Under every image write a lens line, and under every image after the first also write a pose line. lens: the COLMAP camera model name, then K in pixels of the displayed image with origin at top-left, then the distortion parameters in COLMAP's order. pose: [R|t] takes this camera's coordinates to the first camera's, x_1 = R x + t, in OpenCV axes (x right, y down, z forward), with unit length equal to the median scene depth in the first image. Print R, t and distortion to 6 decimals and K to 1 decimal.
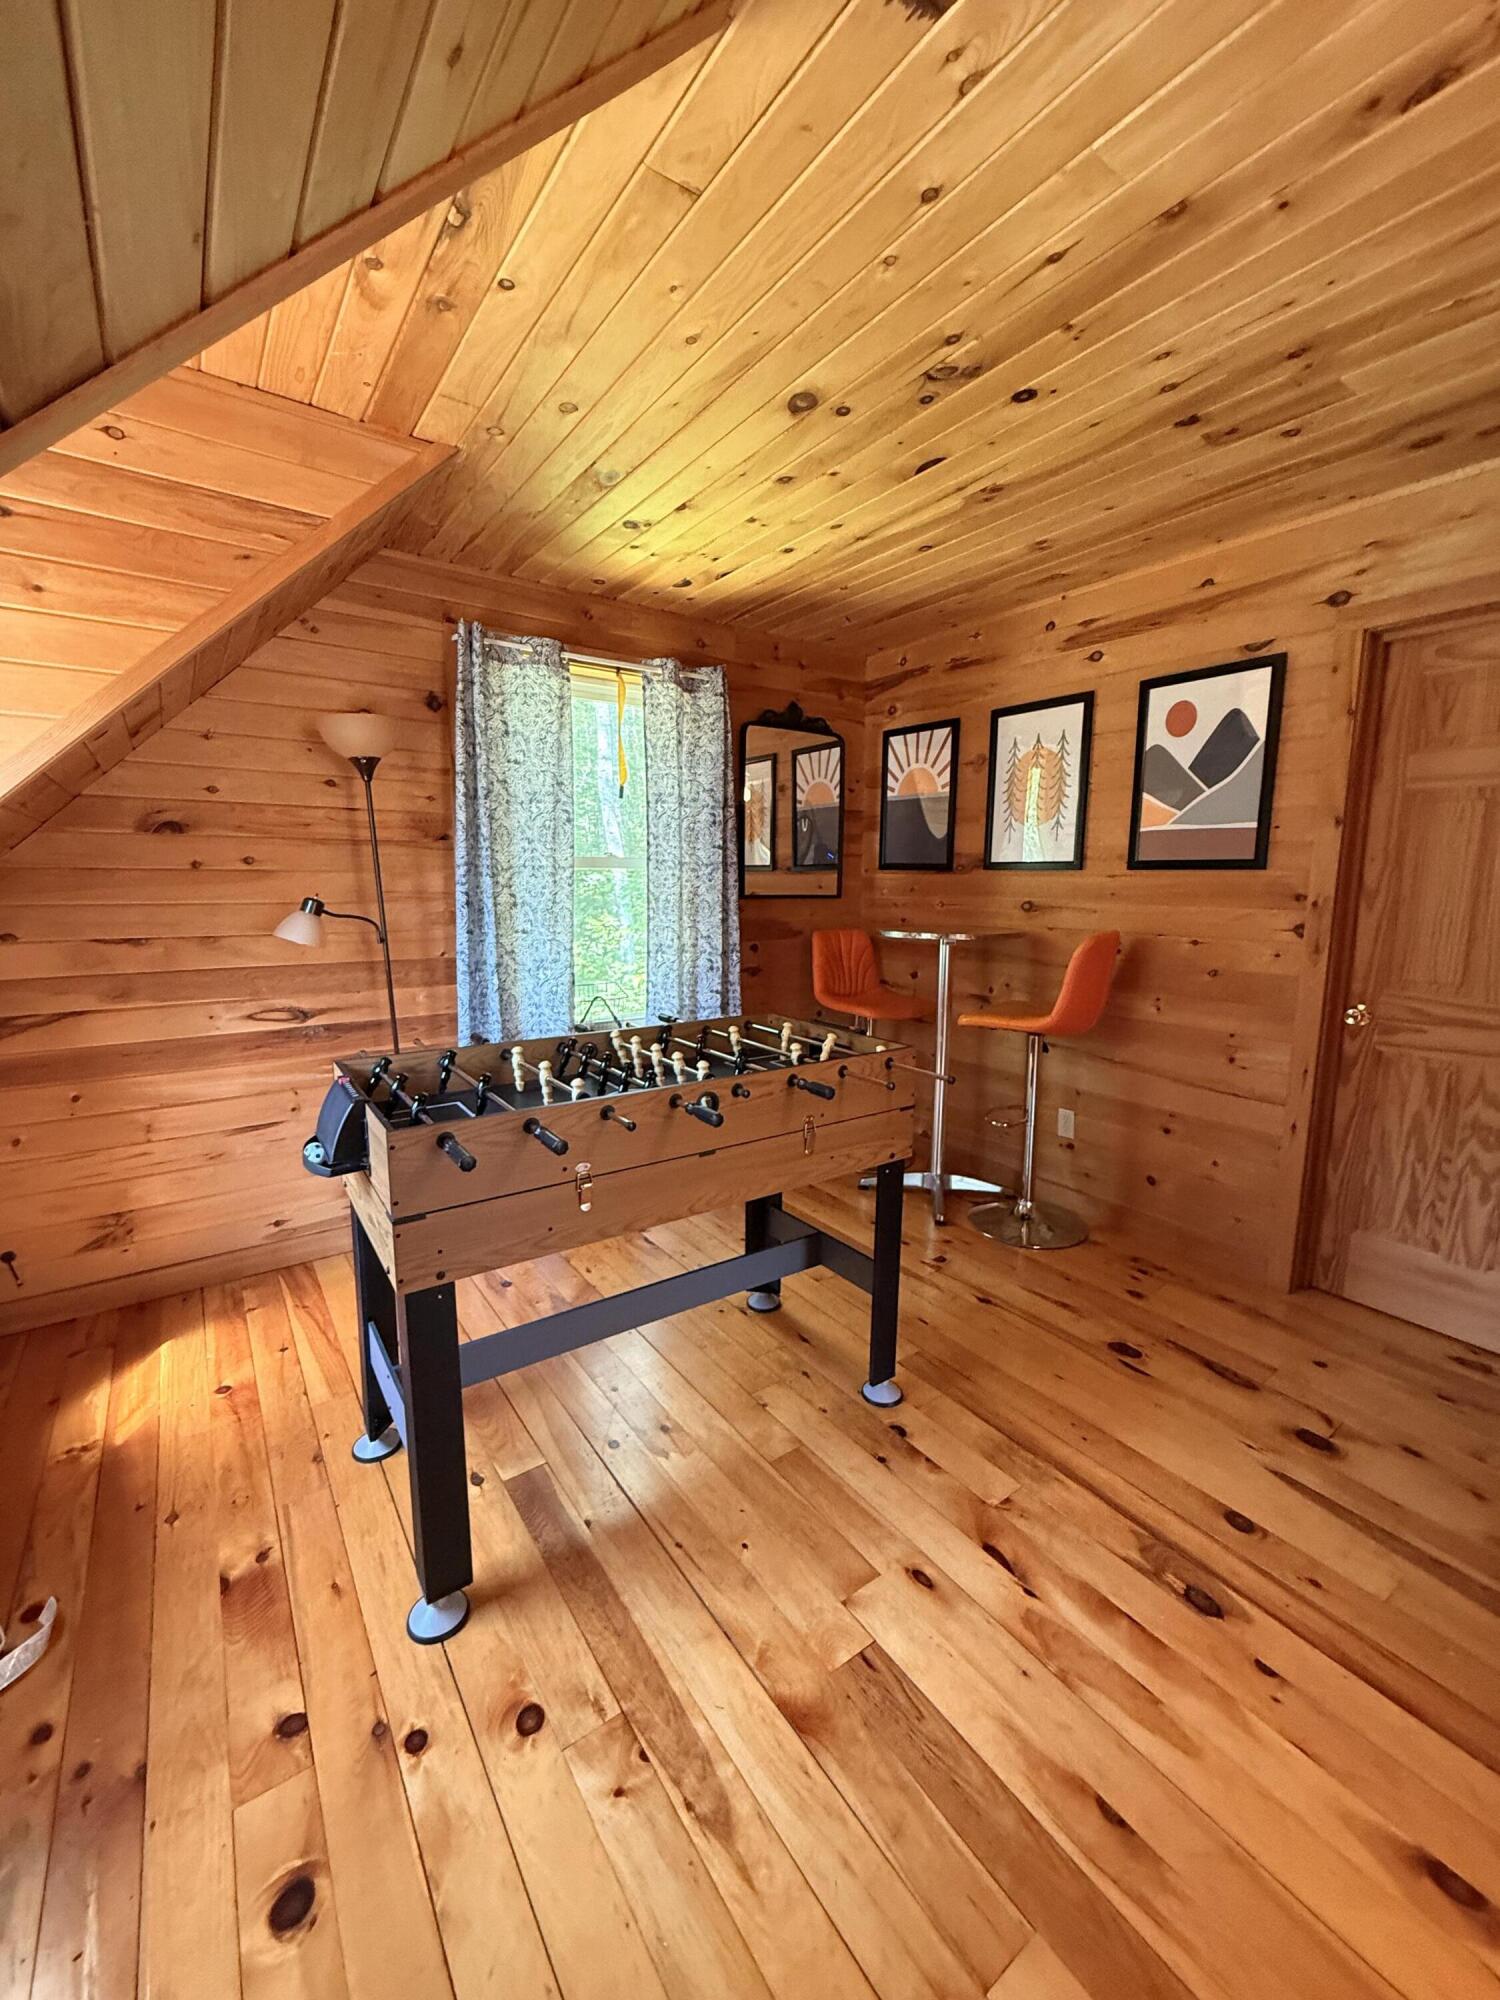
lens RADIAL K [[796.8, 0, 753.1], [0, 796.8, 998.1], [0, 0, 1]] dist [0.000925, -0.000194]
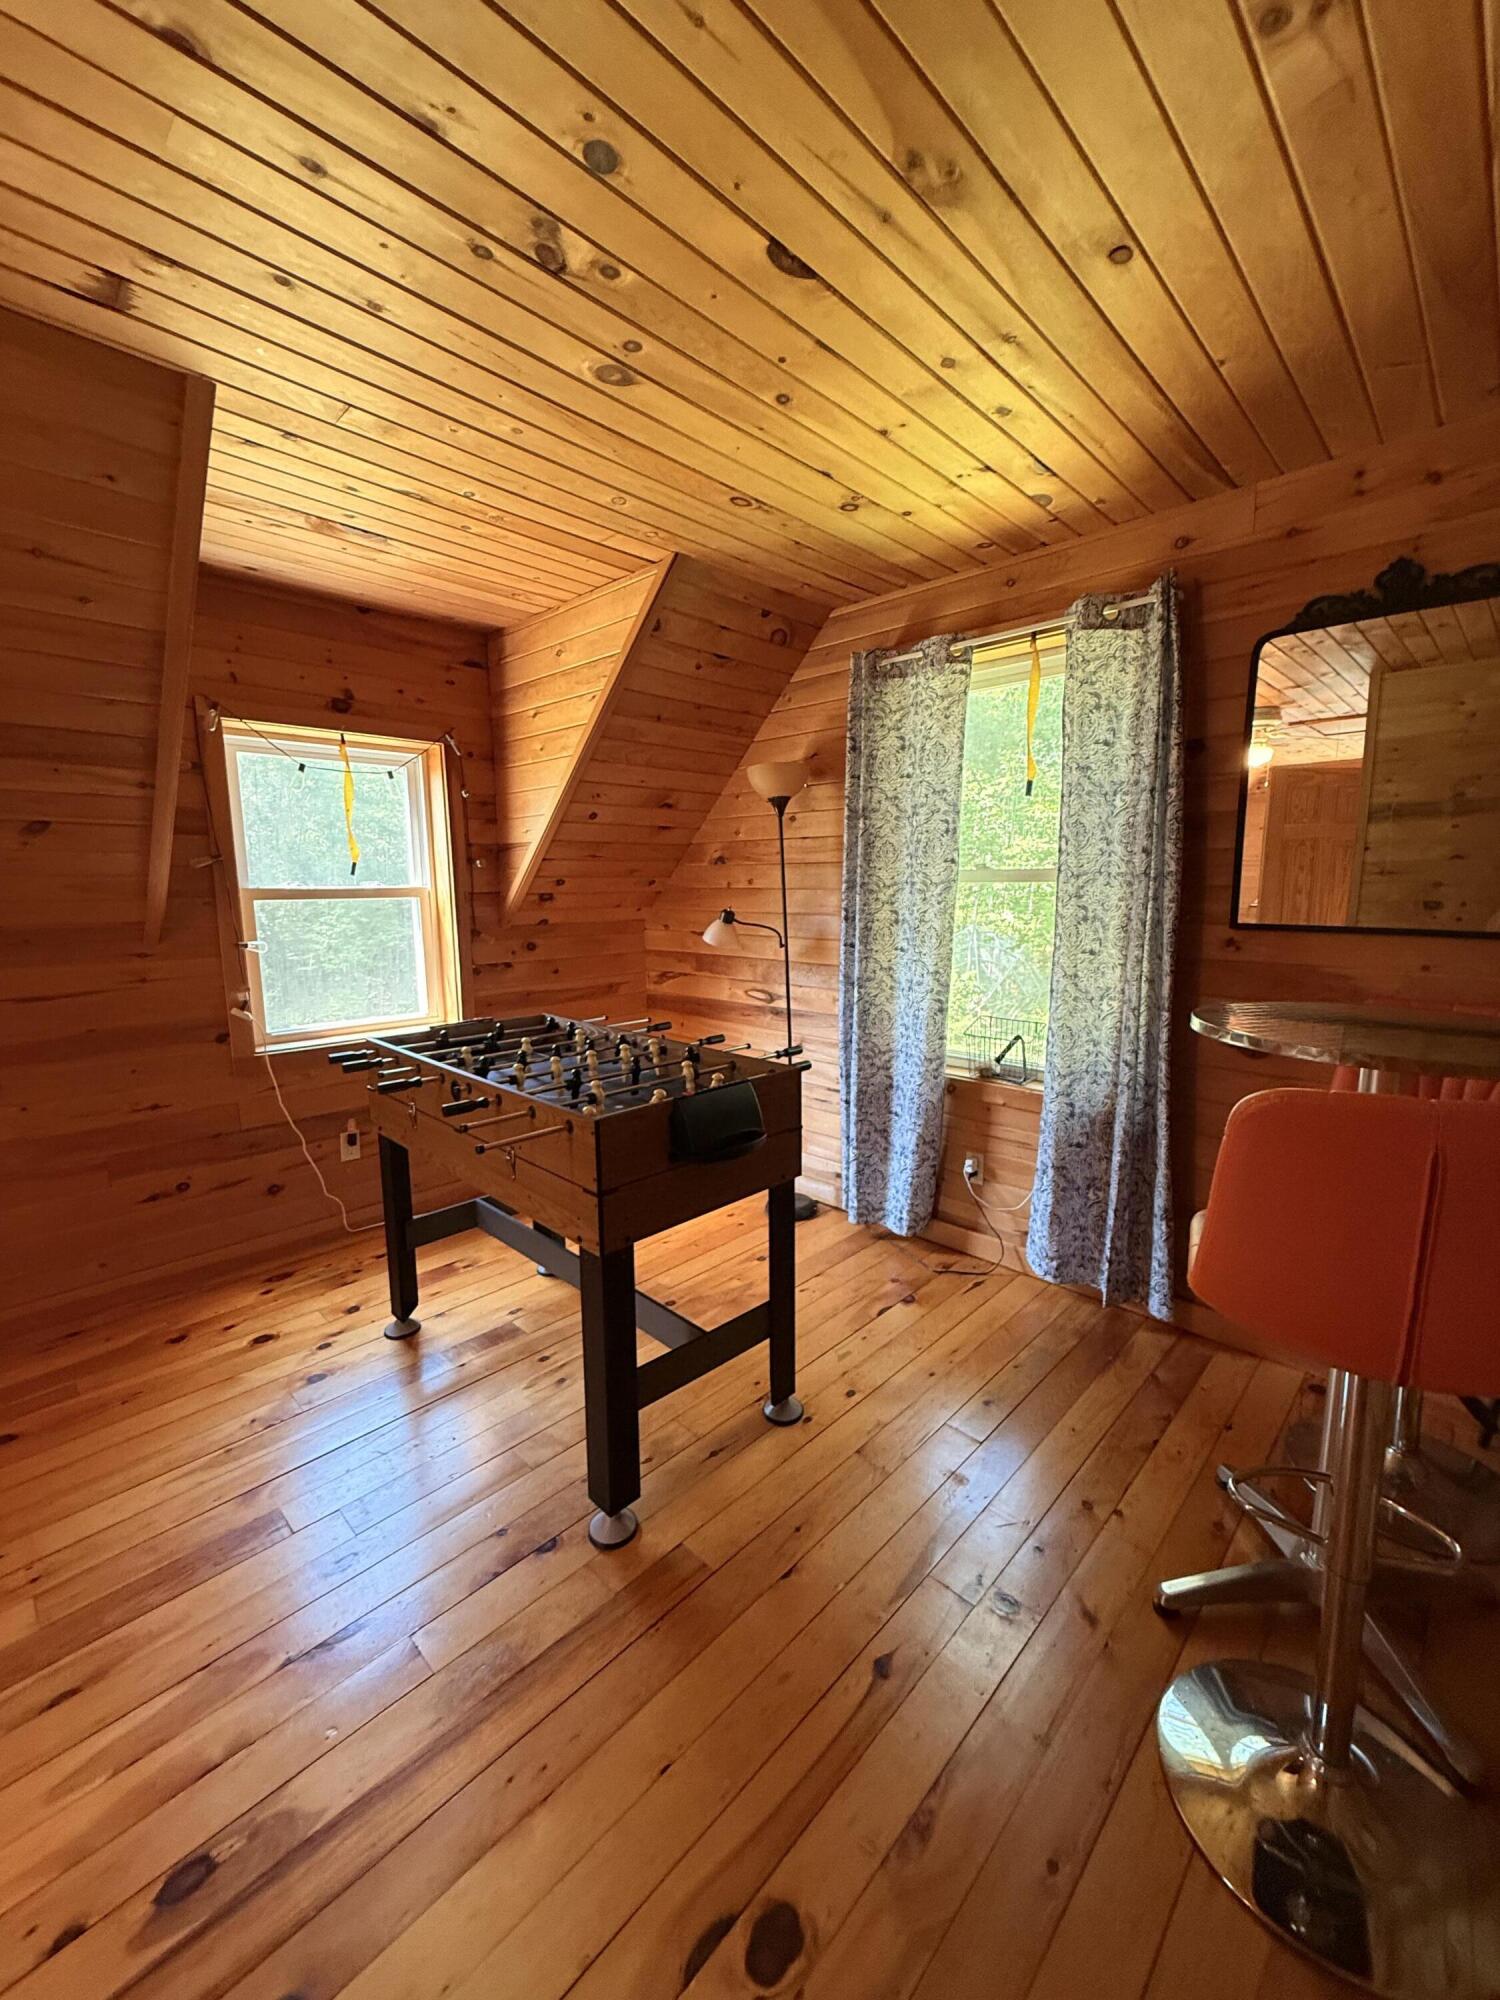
lens RADIAL K [[796.8, 0, 753.1], [0, 796.8, 998.1], [0, 0, 1]] dist [0.000925, -0.000194]
pose [[0.185251, 0.138843, -0.972833, 0.672771], [-0.138350, 0.983793, 0.114062, -0.117286], [0.972904, 0.113461, 0.201458, 0.669608]]
